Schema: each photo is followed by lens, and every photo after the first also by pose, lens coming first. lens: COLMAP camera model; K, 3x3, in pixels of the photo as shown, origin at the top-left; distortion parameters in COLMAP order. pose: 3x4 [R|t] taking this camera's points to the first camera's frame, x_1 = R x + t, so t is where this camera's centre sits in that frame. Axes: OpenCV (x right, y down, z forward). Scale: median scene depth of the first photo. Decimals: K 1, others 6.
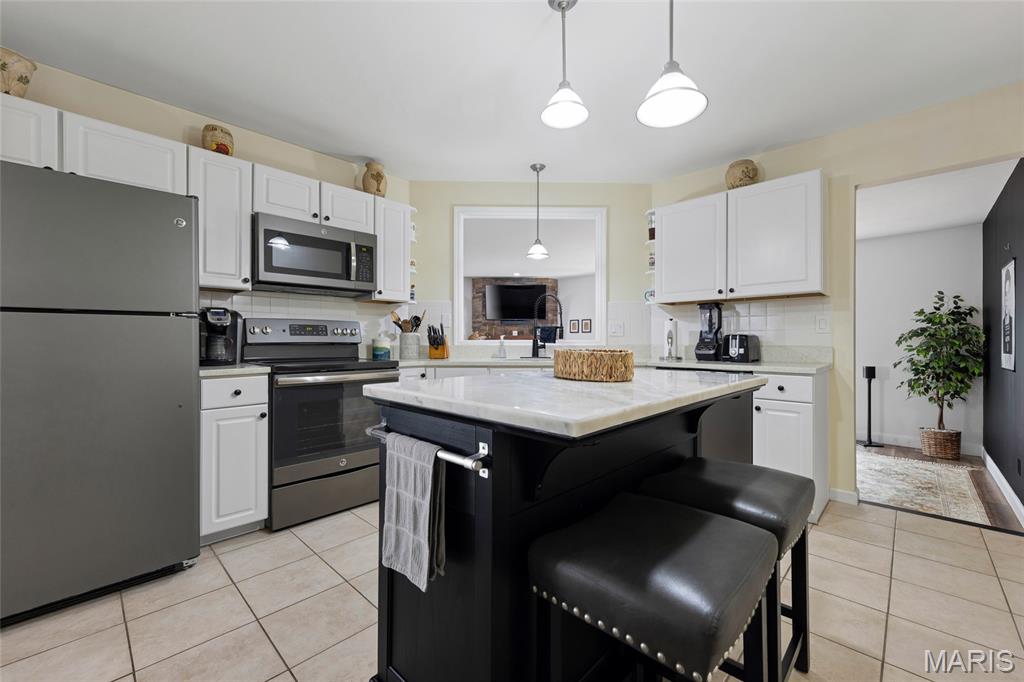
lens RADIAL K [[416.4, 0, 512.4], [0, 416.4, 336.7], [0, 0, 1]] dist [0.008068, 0.000077]
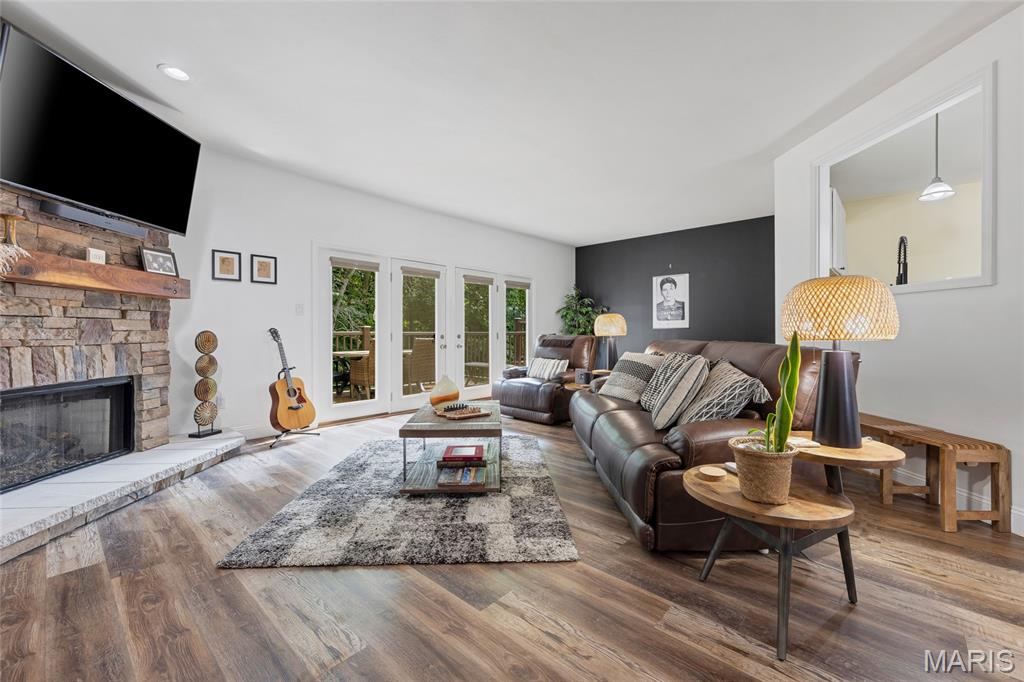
lens RADIAL K [[418.4, 0, 518.8], [0, 418.4, 334.0], [0, 0, 1]] dist [0.007191, -0.000188]
pose [[-0.040925, -0.001903, 0.999160, -0.789704], [-0.008396, 0.999964, 0.001561, 0.112019], [-0.999127, -0.008325, -0.040940, 1.846715]]
